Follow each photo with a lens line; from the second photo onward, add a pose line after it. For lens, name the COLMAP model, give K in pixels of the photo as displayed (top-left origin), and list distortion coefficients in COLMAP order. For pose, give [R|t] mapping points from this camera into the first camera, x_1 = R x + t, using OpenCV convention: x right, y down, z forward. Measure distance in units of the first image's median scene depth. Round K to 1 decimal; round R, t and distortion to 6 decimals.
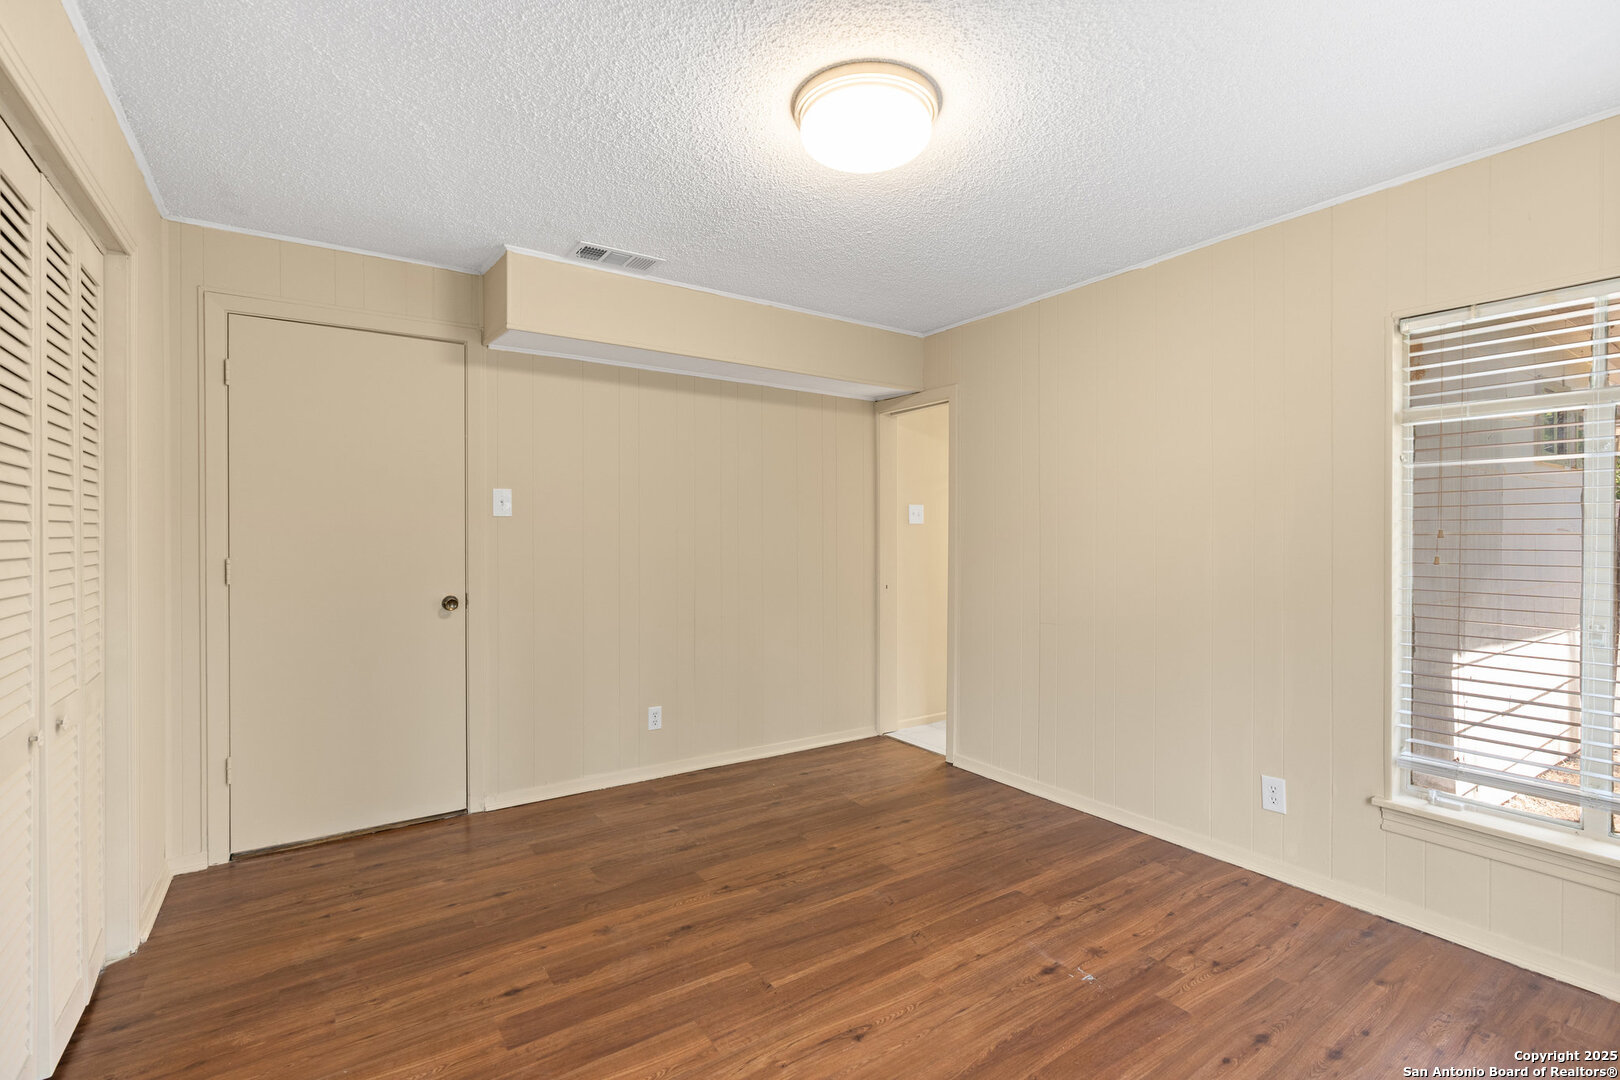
lens RADIAL K [[734.0, 0, 816.4], [0, 734.0, 539.7], [0, 0, 1]] dist [-0.008216, 0.002545]
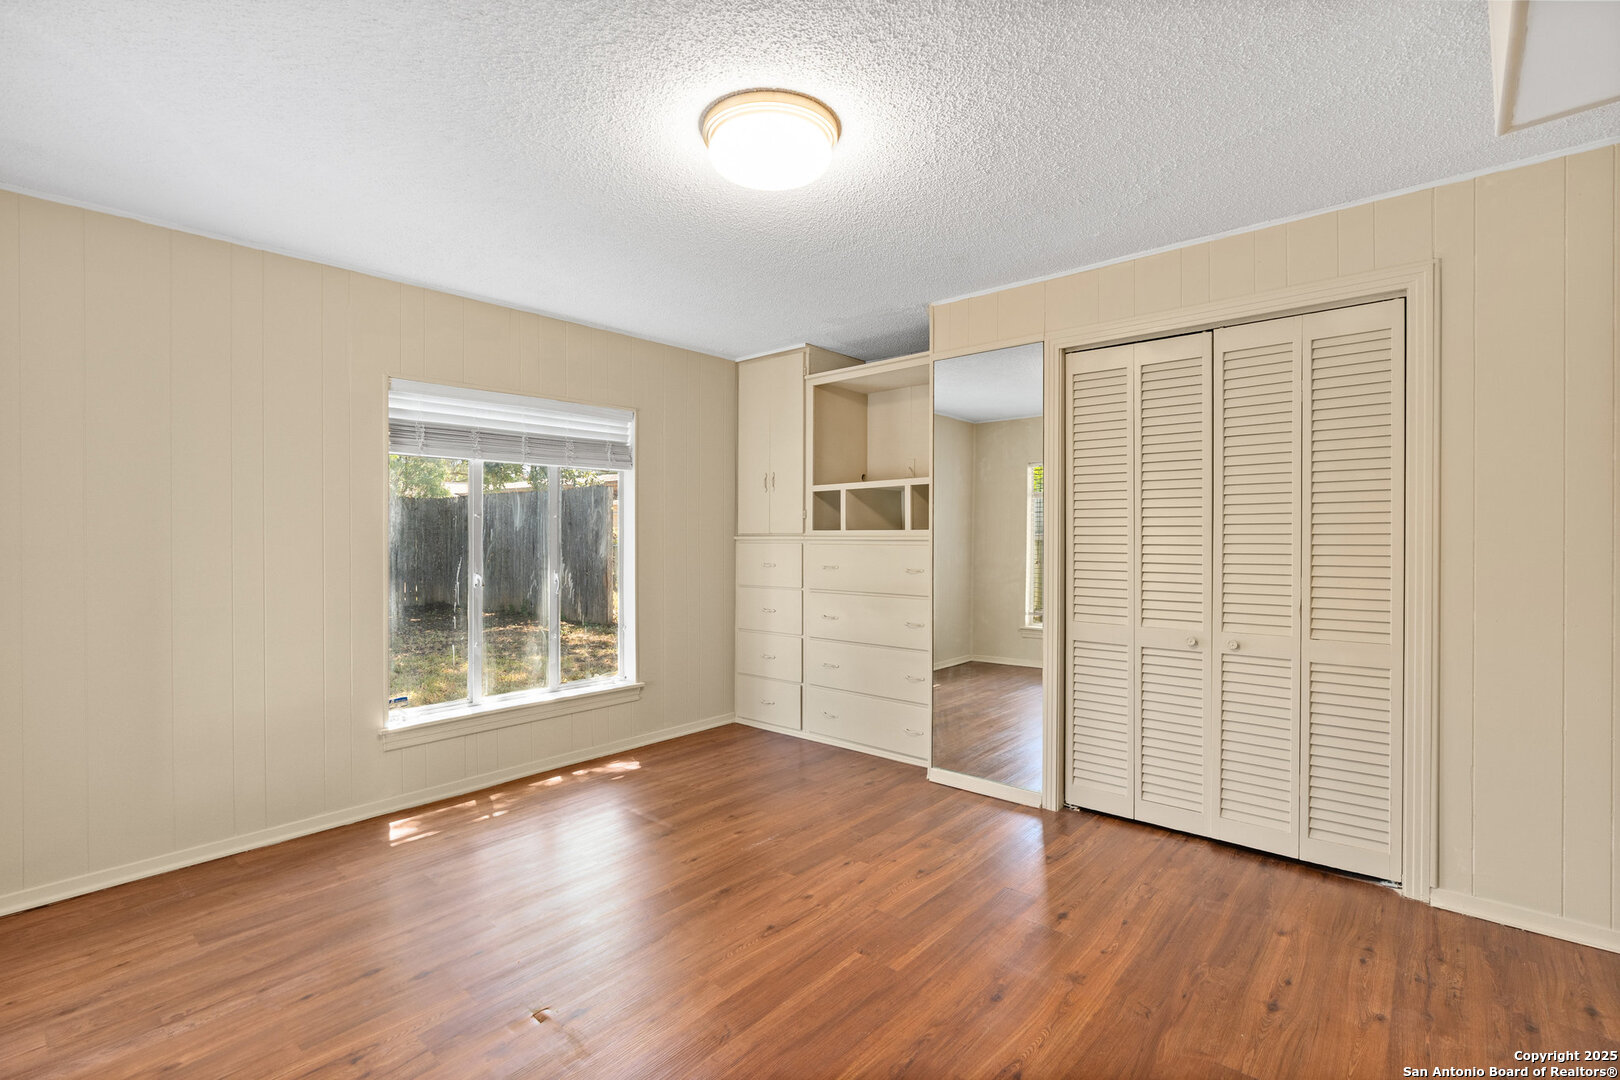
lens RADIAL K [[734.0, 0, 805.6], [0, 734.0, 539.4], [0, 0, 1]] dist [-0.008216, 0.002545]
pose [[-0.971748, 0.002053, -0.236012, 0.240858], [-0.000173, 0.999956, 0.009414, -0.006323], [0.236020, 0.009189, -0.971705, 1.819266]]
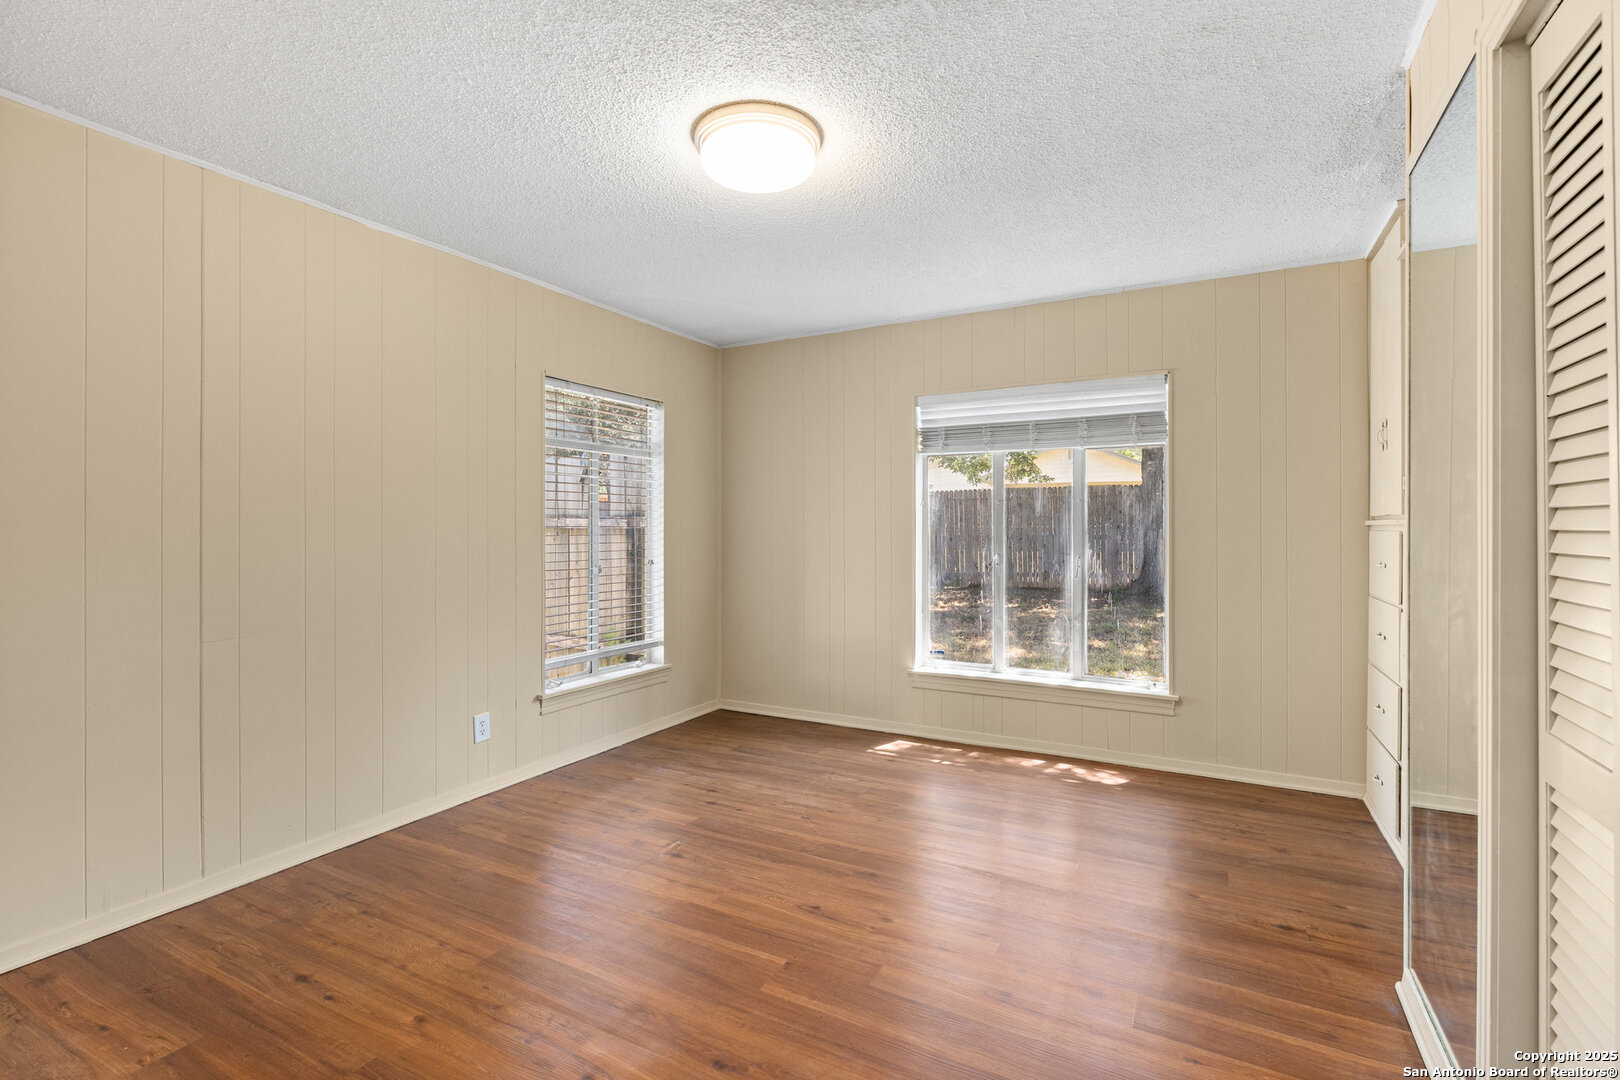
lens RADIAL K [[734.0, 0, 810.2], [0, 734.0, 528.0], [0, 0, 1]] dist [-0.008216, 0.002545]
pose [[-0.445587, -0.004144, 0.895229, -0.873769], [0.003292, 0.999975, 0.006268, 0.008039], [-0.895232, 0.005740, -0.445562, 1.273946]]
